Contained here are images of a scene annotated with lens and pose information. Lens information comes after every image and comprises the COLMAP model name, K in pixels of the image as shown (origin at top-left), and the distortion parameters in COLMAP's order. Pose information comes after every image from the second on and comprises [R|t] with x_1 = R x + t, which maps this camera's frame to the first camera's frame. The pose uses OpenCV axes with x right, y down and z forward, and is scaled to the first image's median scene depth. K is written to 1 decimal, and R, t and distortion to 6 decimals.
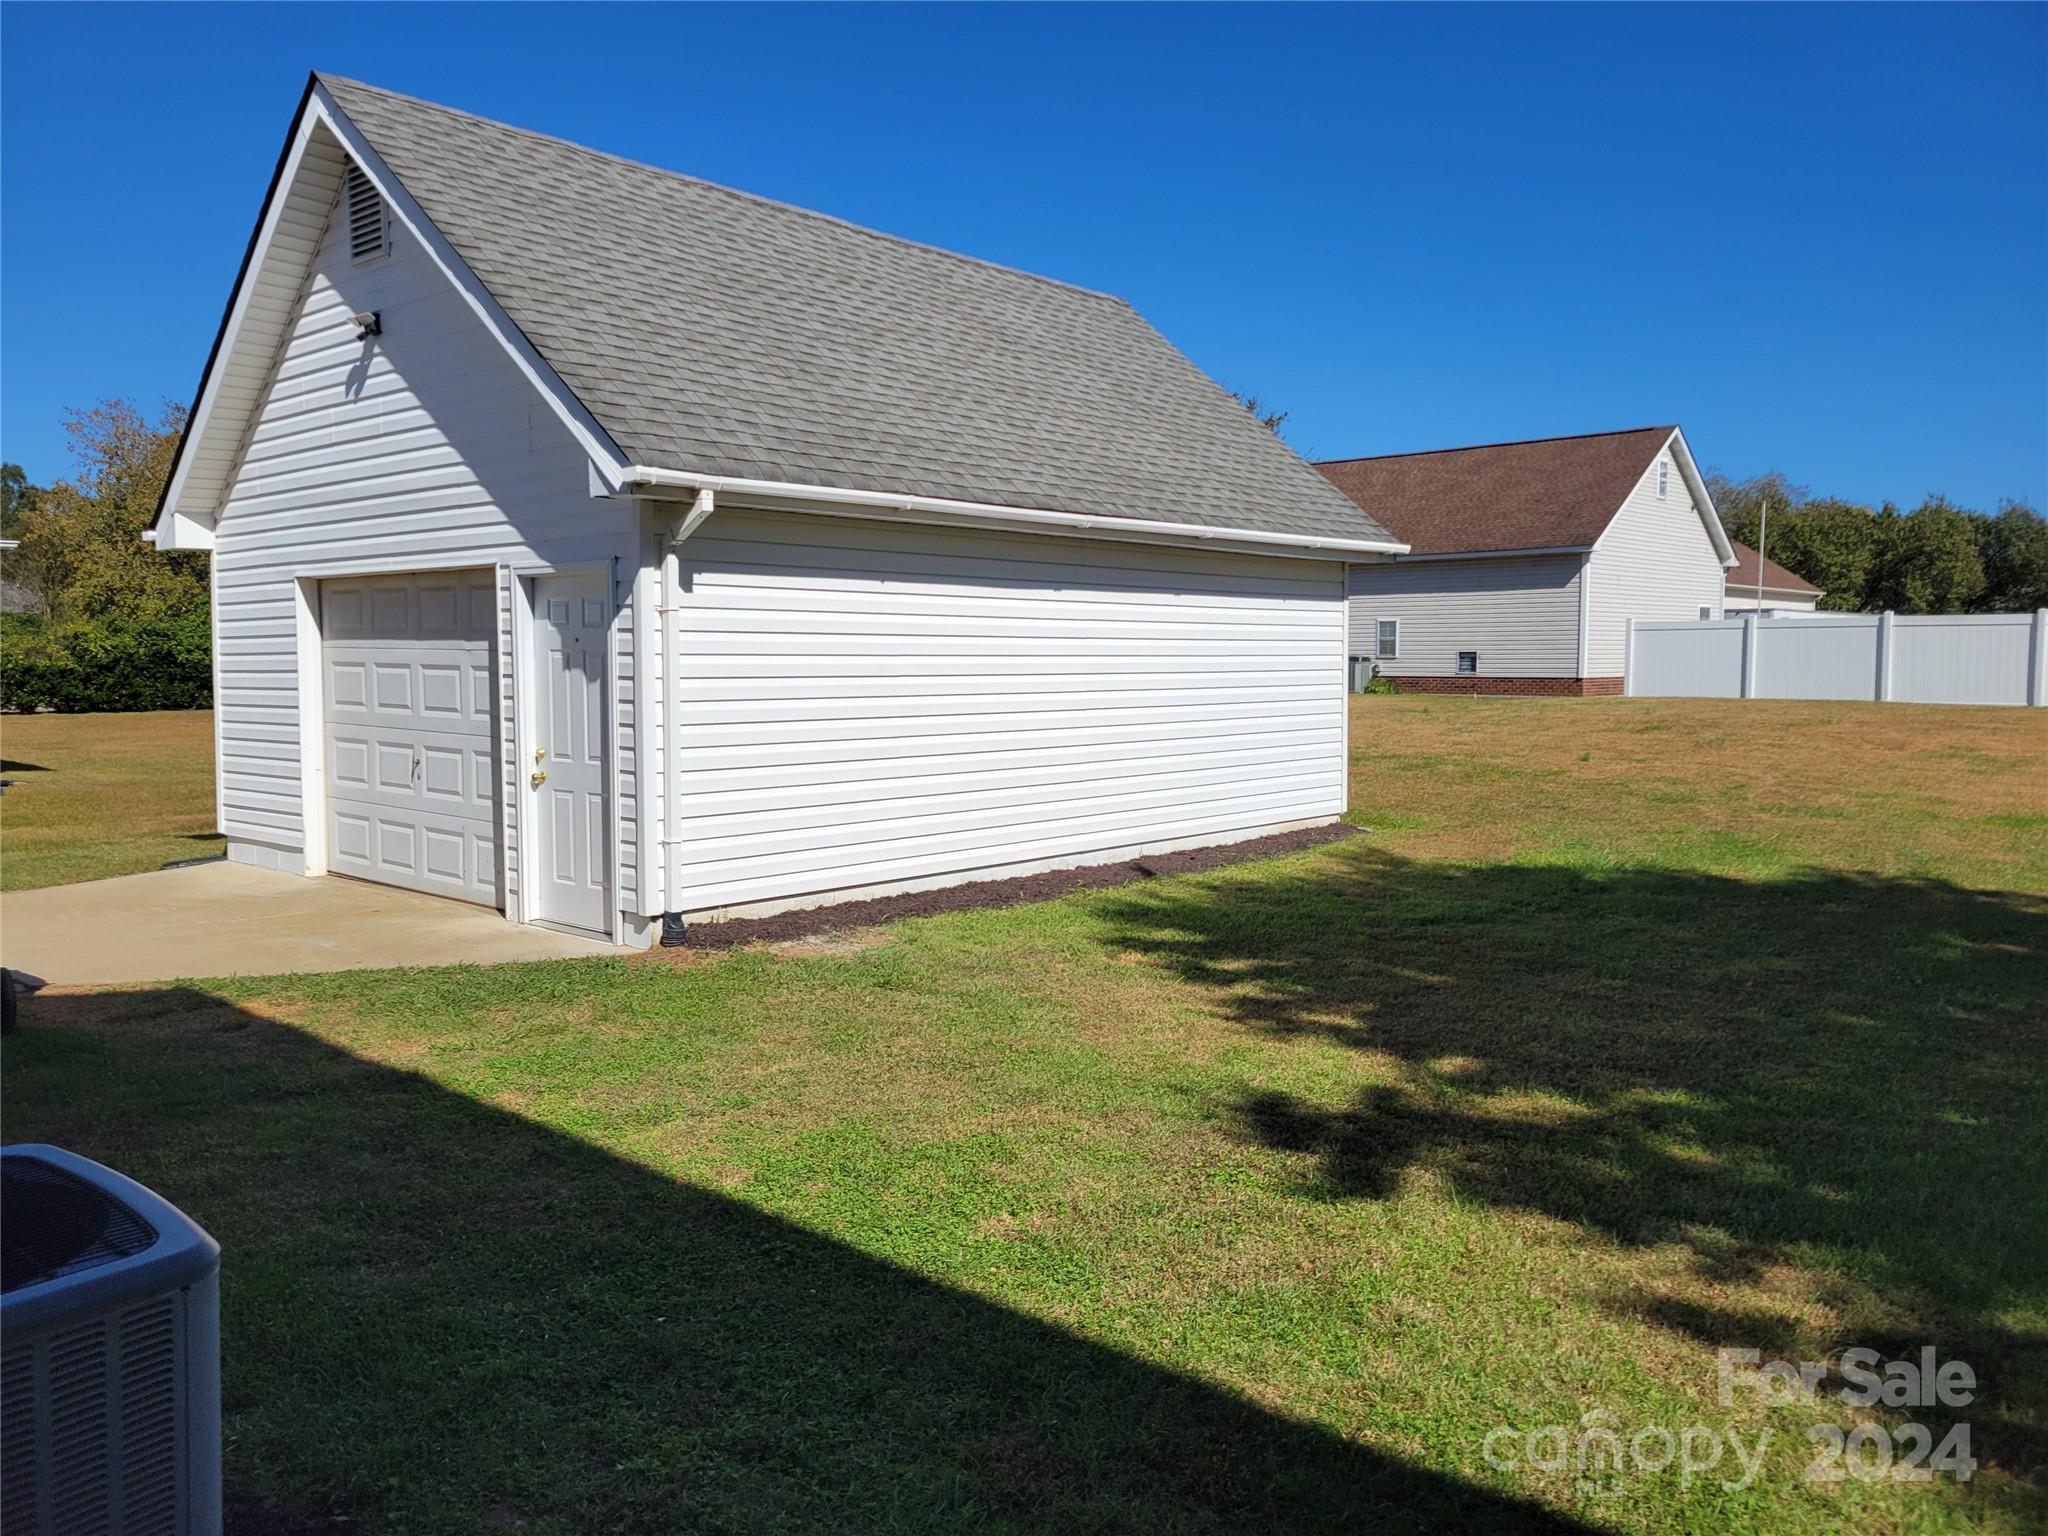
lens RADIAL K [[1522.6, 0, 996.2], [0, 1522.6, 762.9], [0, 0, 1]] dist [0.037382, -0.006629]
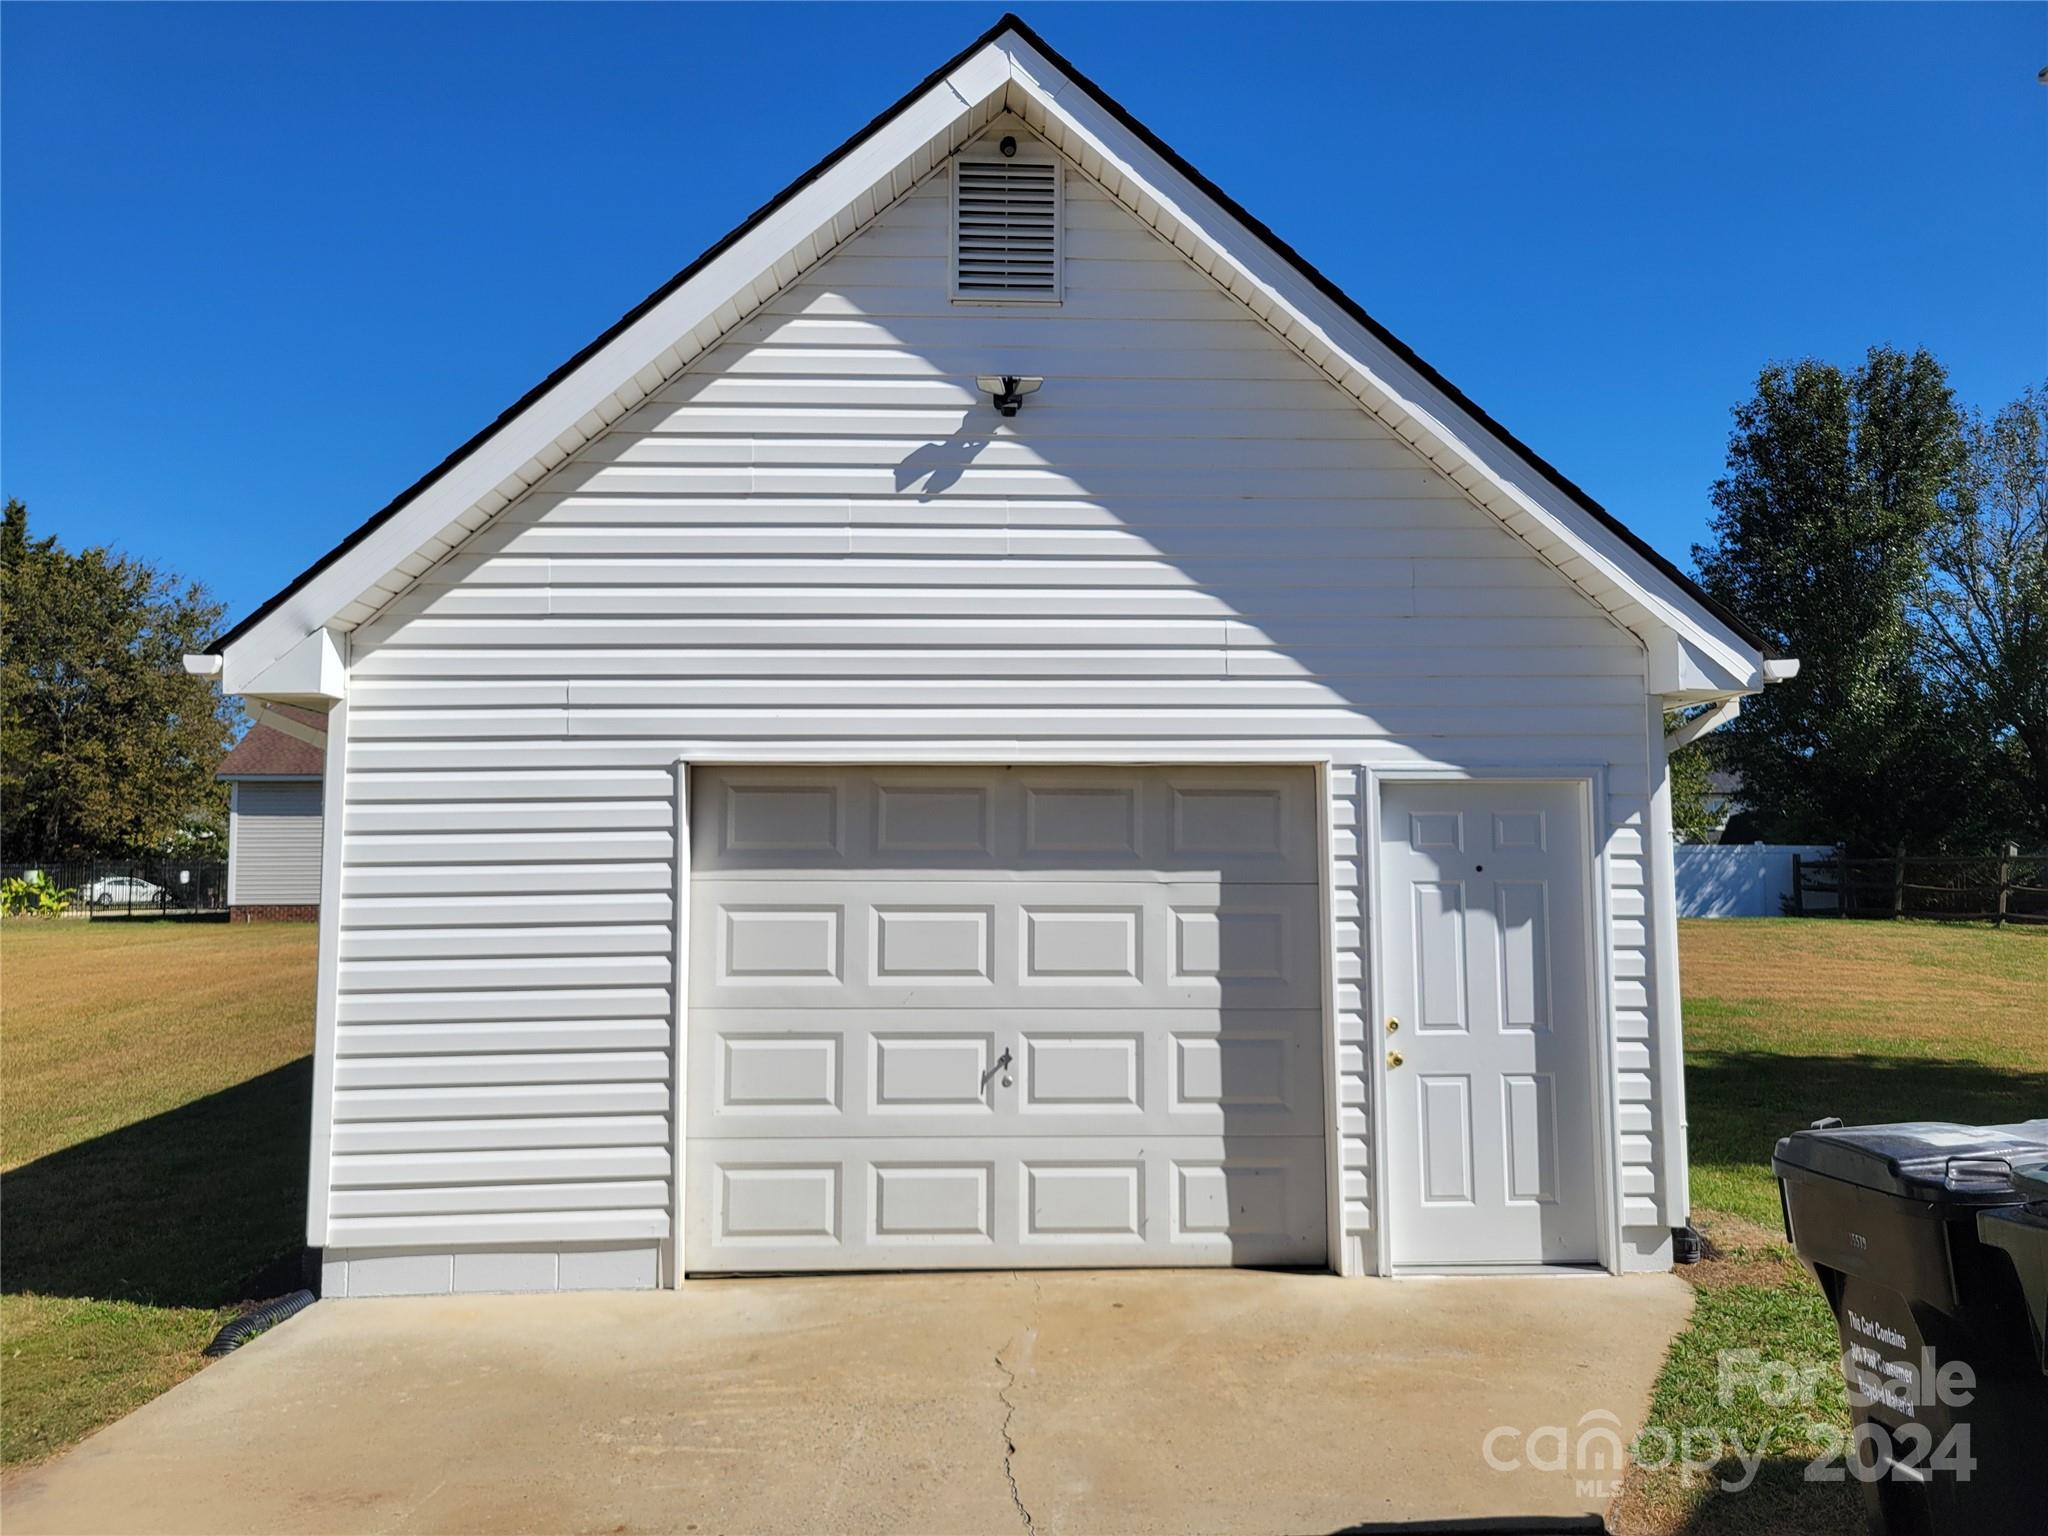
lens RADIAL K [[1522.6, 0, 996.2], [0, 1522.6, 762.9], [0, 0, 1]] dist [0.037382, -0.006629]
pose [[0.708494, 0.049643, 0.703969, -0.870894], [0.054919, 0.990619, -0.125129, -0.045372], [-0.703577, 0.127315, 0.699121, 0.565741]]
